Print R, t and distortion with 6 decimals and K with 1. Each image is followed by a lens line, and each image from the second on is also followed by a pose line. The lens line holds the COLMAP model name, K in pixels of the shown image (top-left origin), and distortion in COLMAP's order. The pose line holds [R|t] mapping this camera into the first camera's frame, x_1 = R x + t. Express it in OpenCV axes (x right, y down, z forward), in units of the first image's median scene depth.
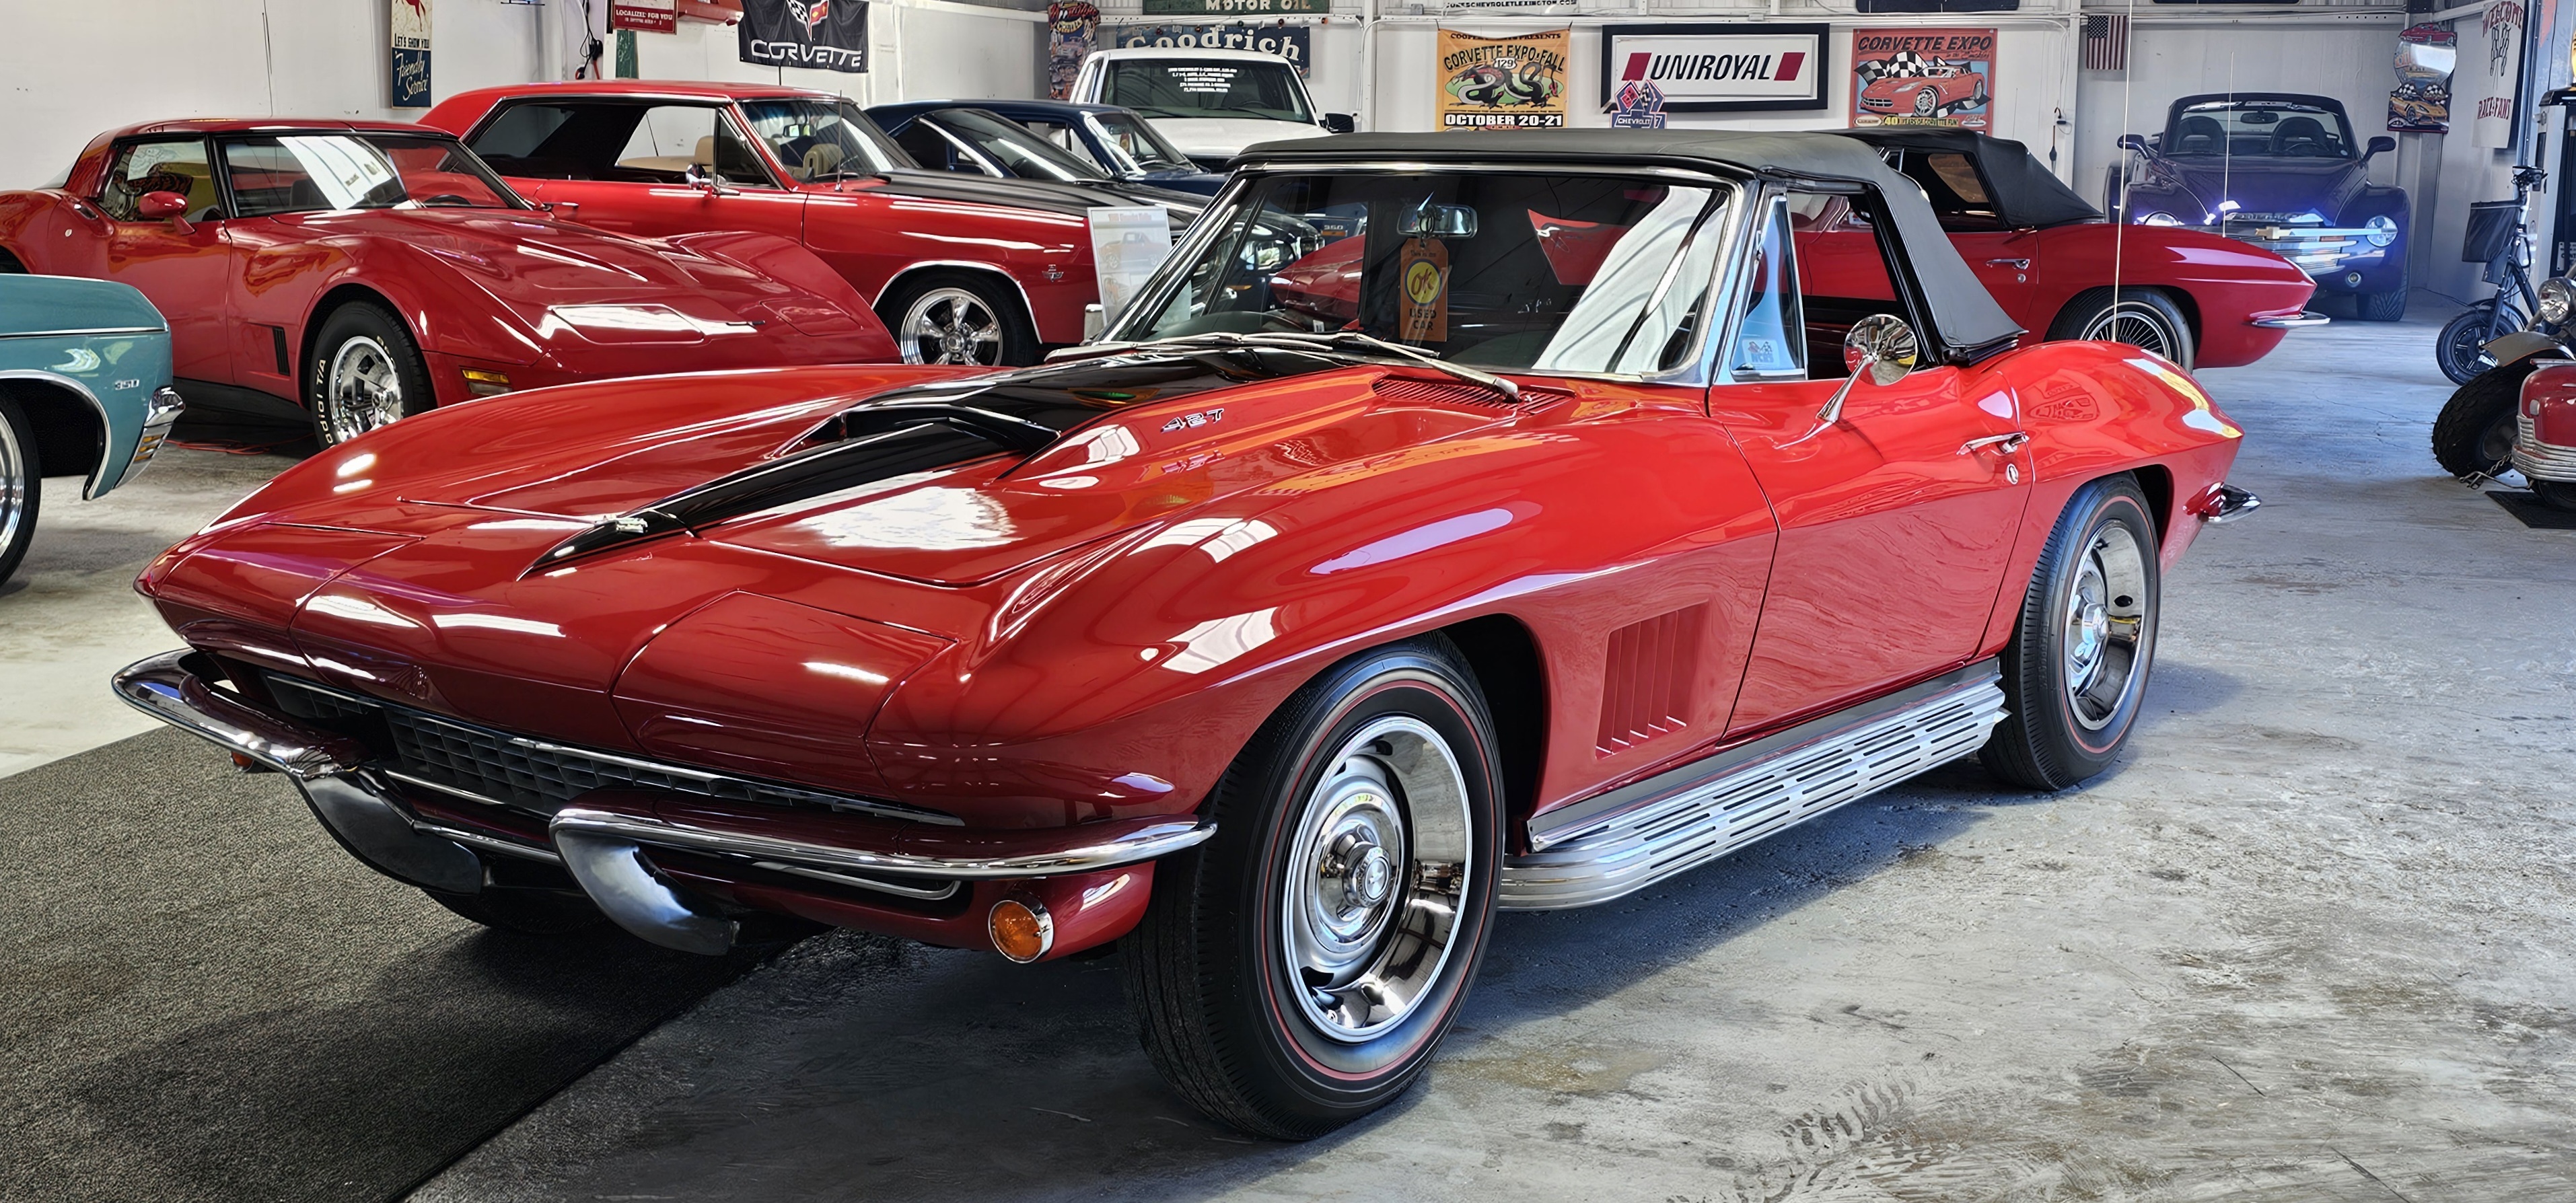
lens RADIAL K [[2821.0, 0, 1345.2], [0, 2821.0, 601.8], [0, 0, 1]] dist [0.048143, 0.000000]
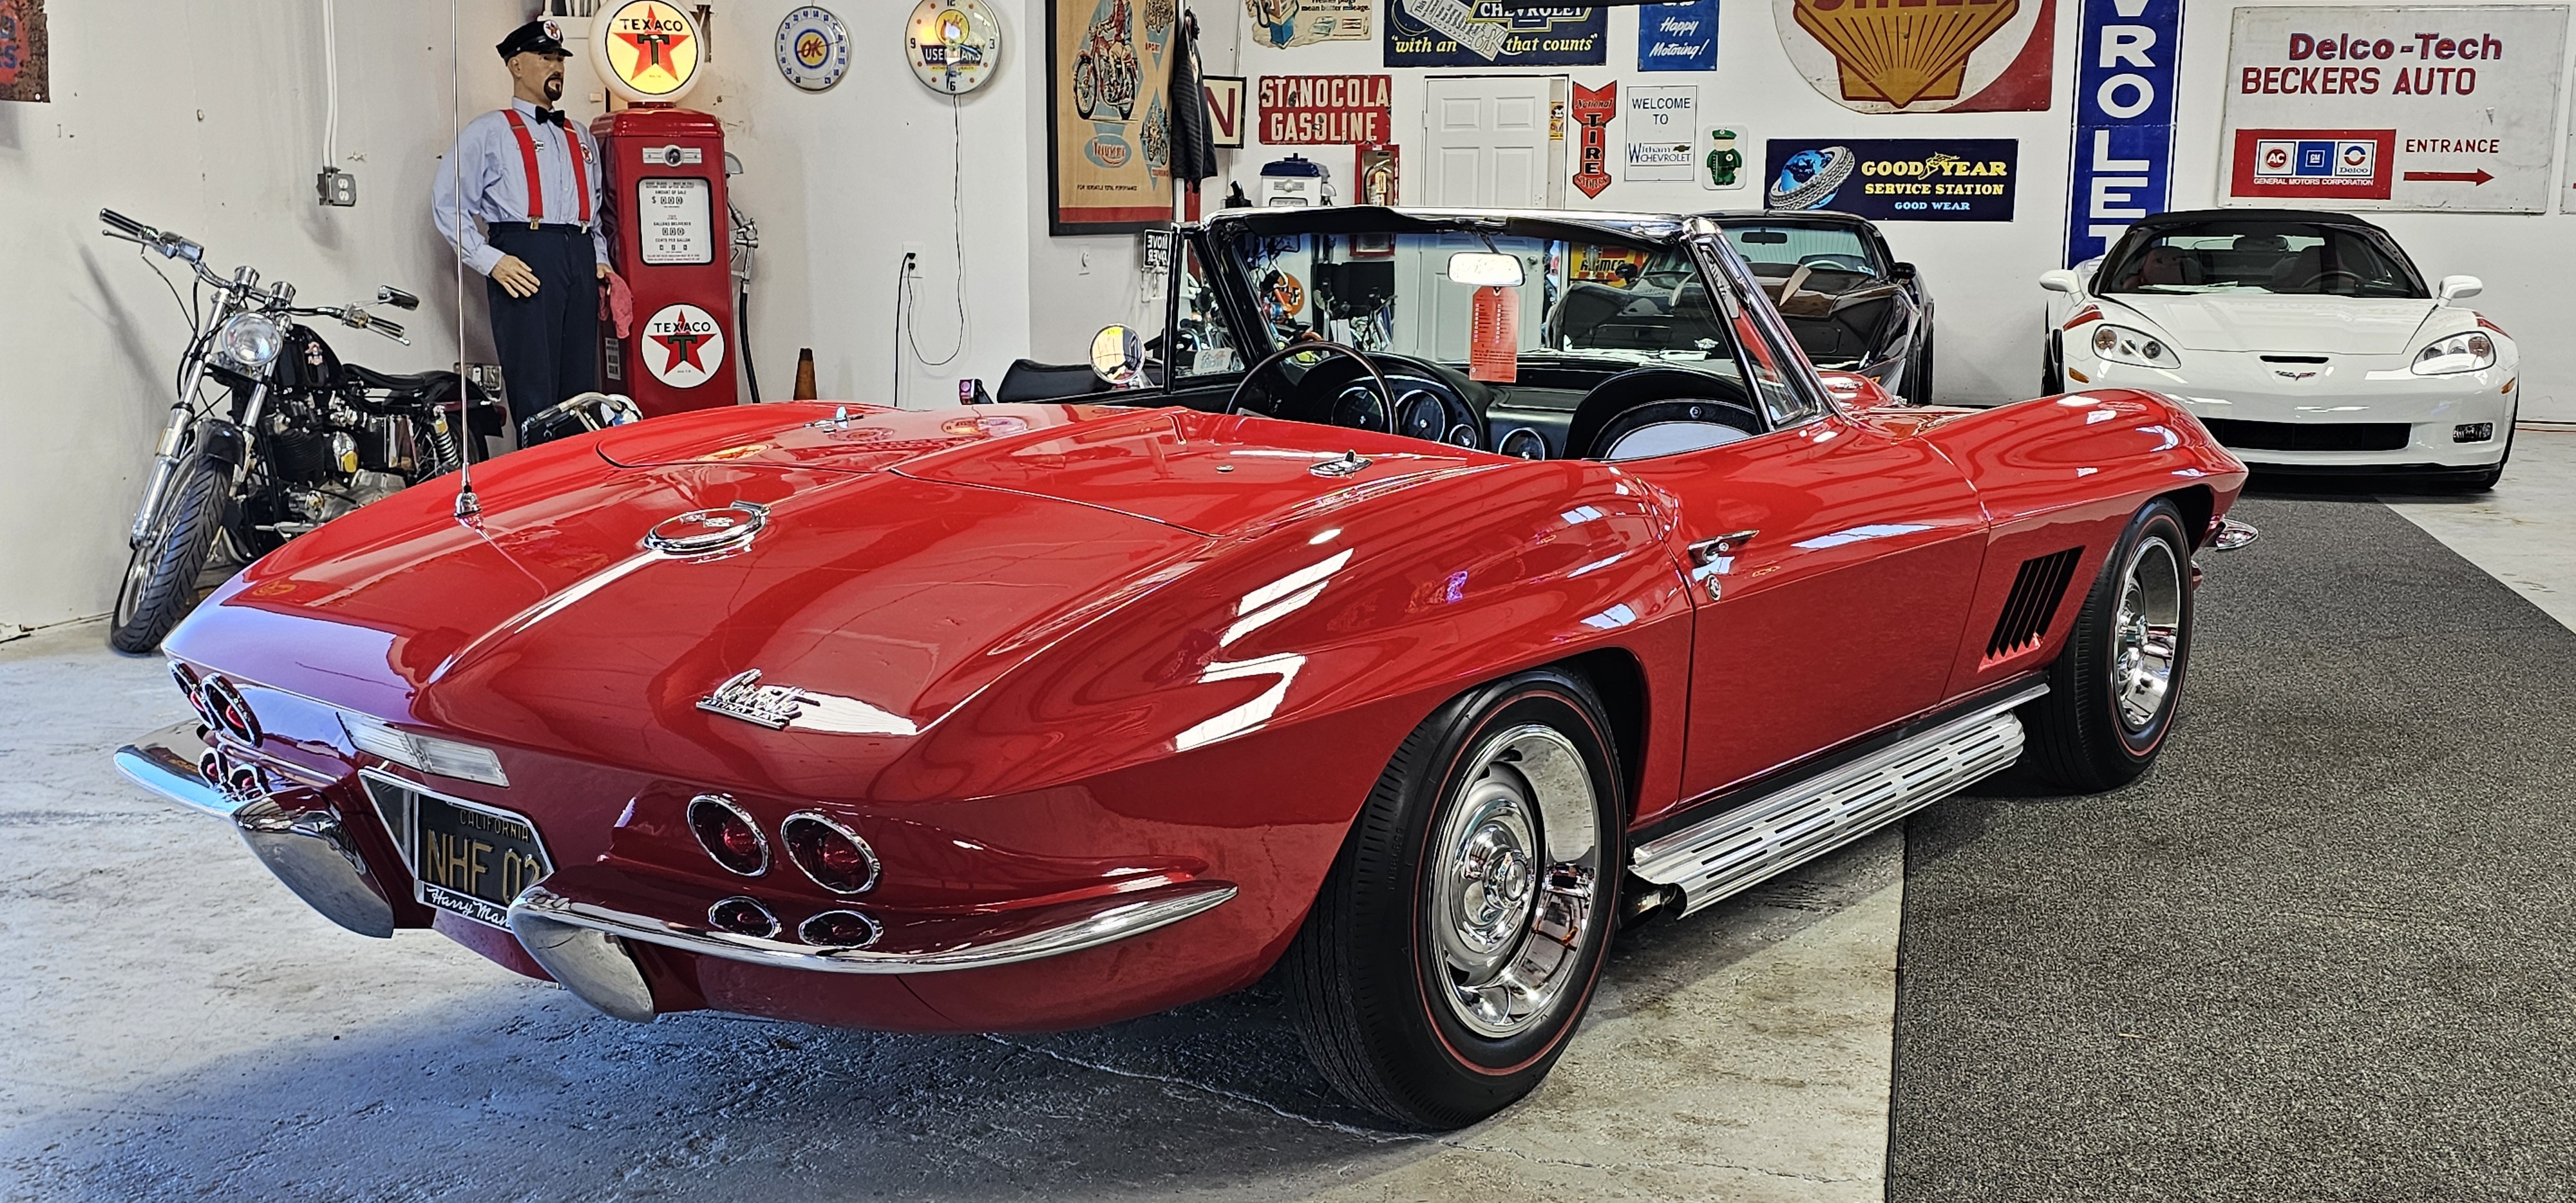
lens RADIAL K [[2407.1, 0, 1291.7], [0, 2407.1, 602.6], [0, 0, 1]] dist [0.046884, 0.000000]
pose [[-0.999228, -0.029961, 0.025402, 0.076109], [-0.020160, 0.946190, 0.322983, -0.298604], [-0.033712, 0.322221, -0.946064, 1.845740]]
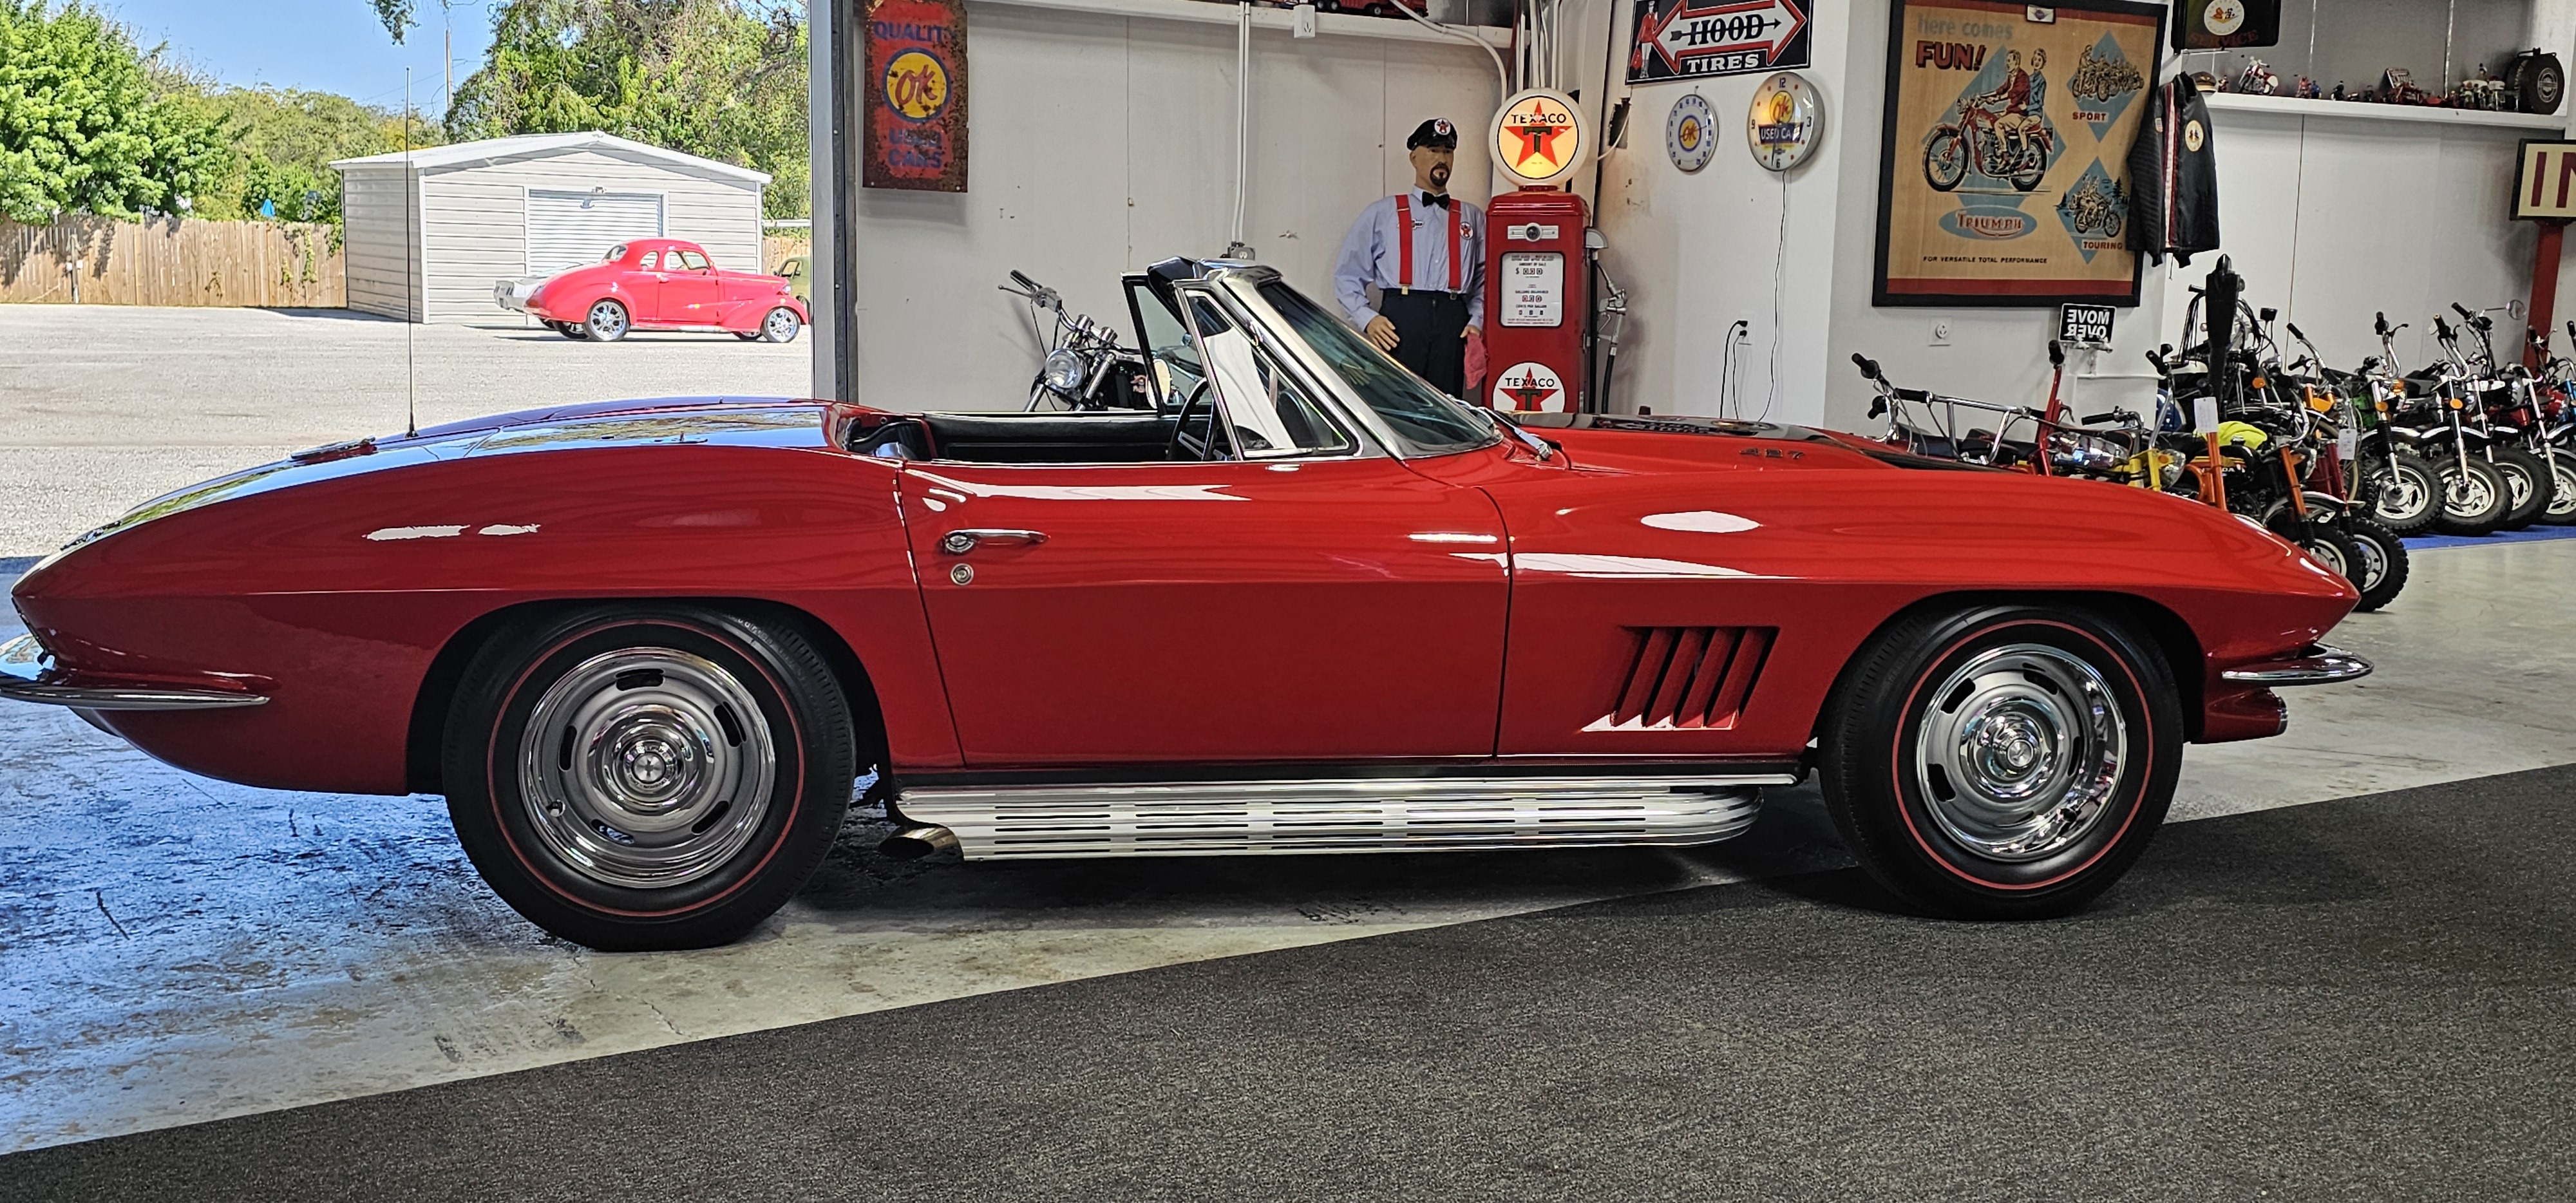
lens RADIAL K [[2407.1, 0, 1310.7], [0, 2407.1, 614.3], [0, 0, 1]] dist [0.046884, 0.000000]
pose [[-0.710706, -0.130939, 0.691196, -0.675013], [0.083496, 0.959880, 0.267691, -0.275629], [-0.698516, 0.247961, -0.671260, 1.649630]]
